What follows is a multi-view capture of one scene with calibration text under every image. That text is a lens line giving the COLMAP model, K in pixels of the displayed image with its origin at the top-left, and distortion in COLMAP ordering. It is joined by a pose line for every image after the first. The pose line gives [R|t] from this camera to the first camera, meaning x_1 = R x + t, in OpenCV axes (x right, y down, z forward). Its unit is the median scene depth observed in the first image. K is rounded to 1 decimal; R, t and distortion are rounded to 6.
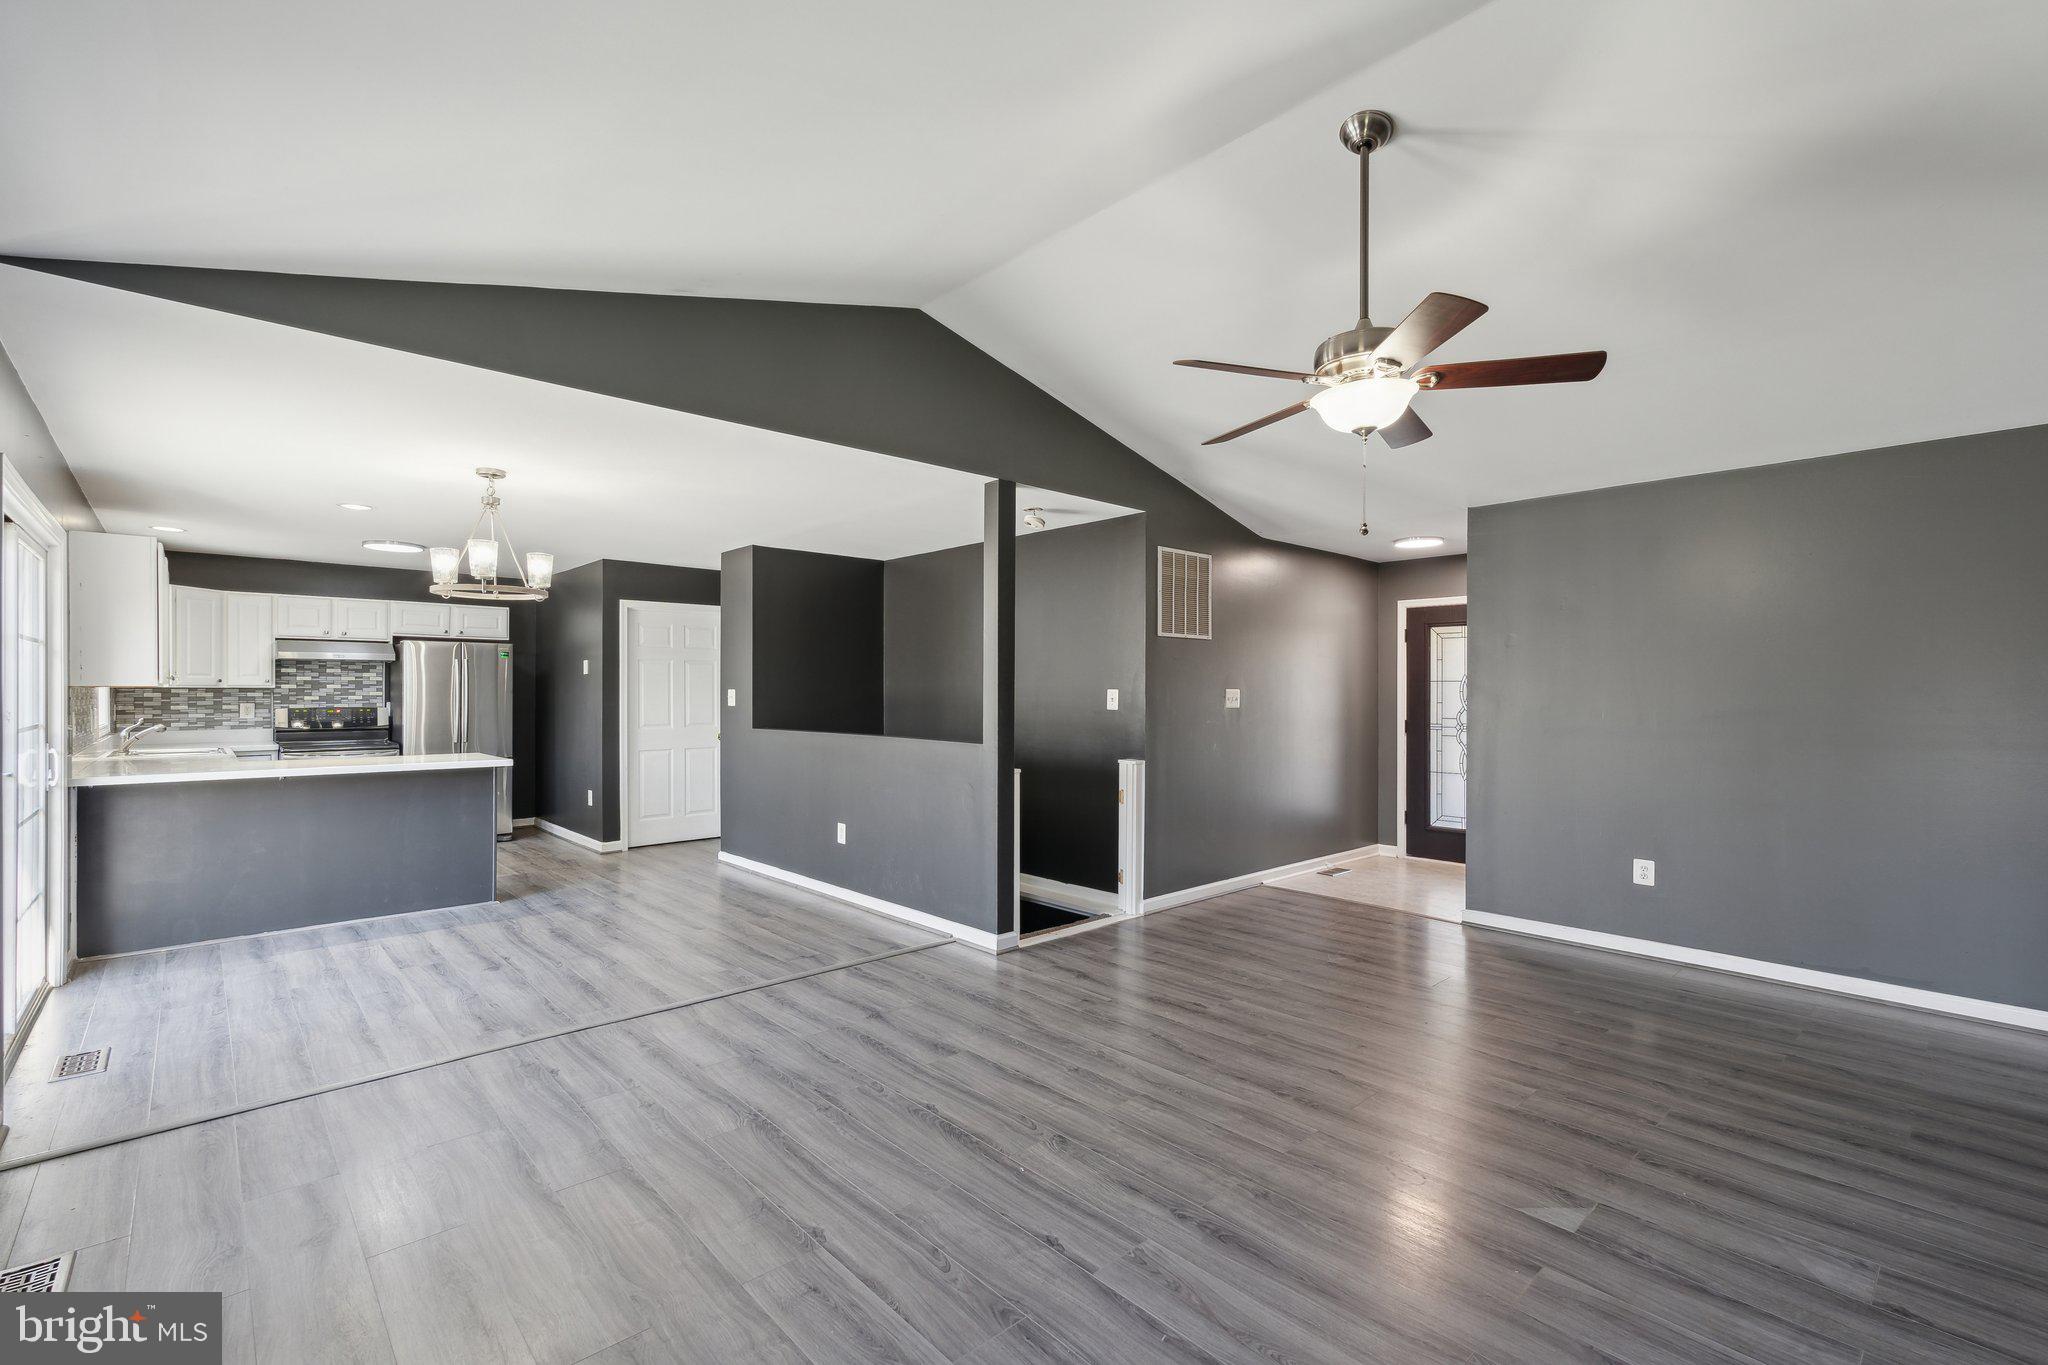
lens RADIAL K [[905.8, 0, 1039.6], [0, 905.8, 696.1], [0, 0, 1]] dist [-0.005439, 0.000486]
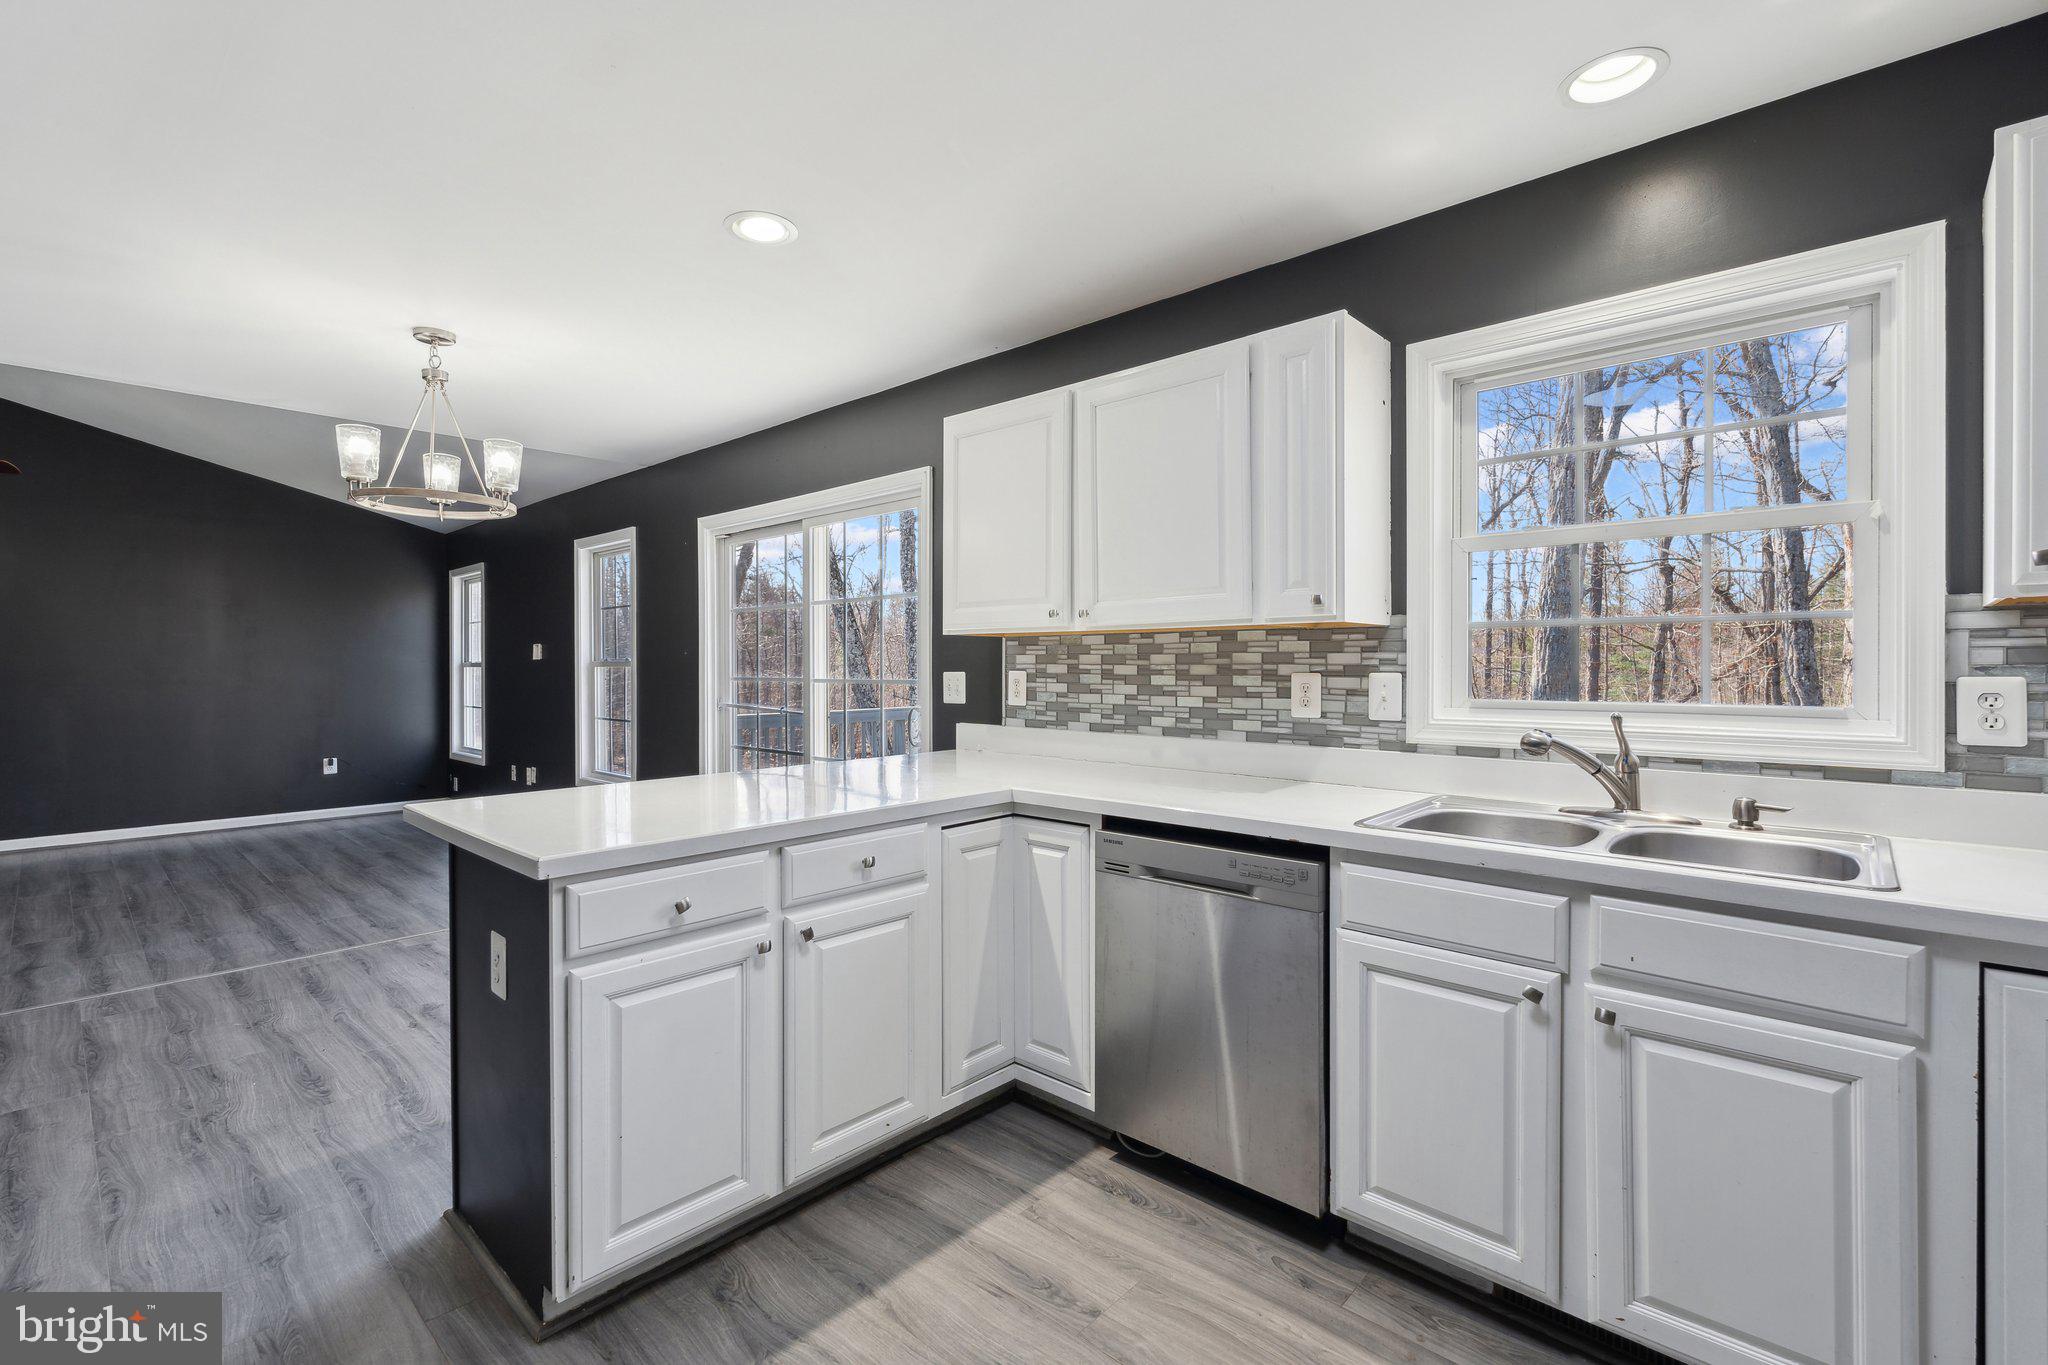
lens RADIAL K [[905.8, 0, 1018.4], [0, 905.8, 659.2], [0, 0, 1]] dist [-0.005439, 0.000486]
pose [[-0.997552, -0.002213, -0.069887, -0.824192], [-0.002133, 0.999997, -0.001221, 0.006748], [0.069889, -0.001069, -0.997554, 1.416156]]
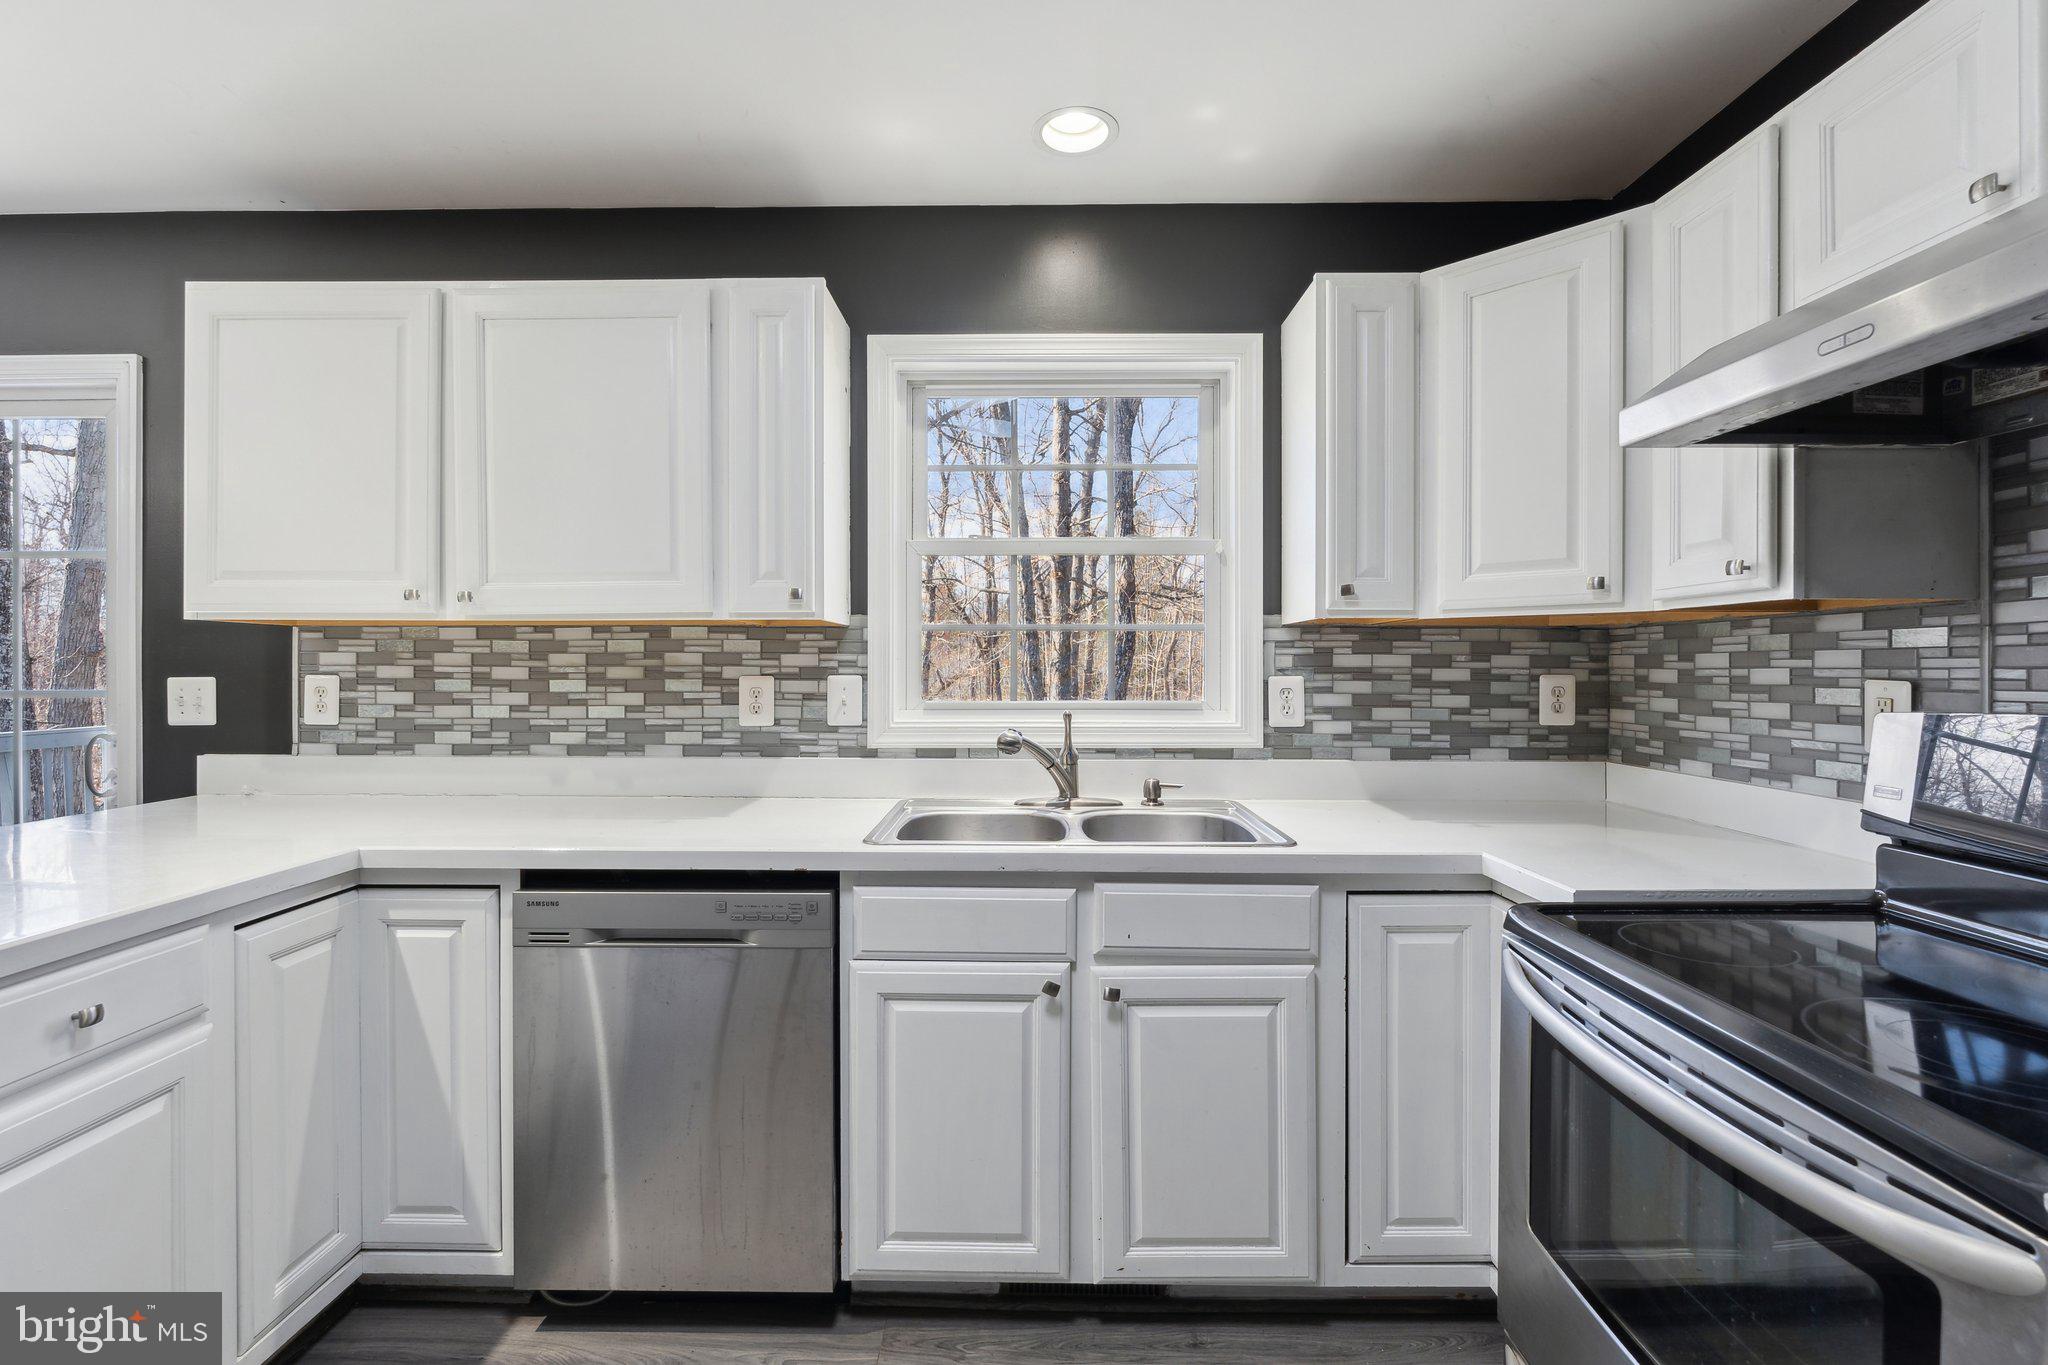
lens RADIAL K [[905.8, 0, 1000.6], [0, 905.8, 665.1], [0, 0, 1]] dist [-0.005439, 0.000486]
pose [[-0.694326, -0.004259, -0.719648, -0.782692], [-0.005860, 0.999983, -0.000265, 0.007383], [0.719637, 0.004033, -0.694339, 1.331829]]
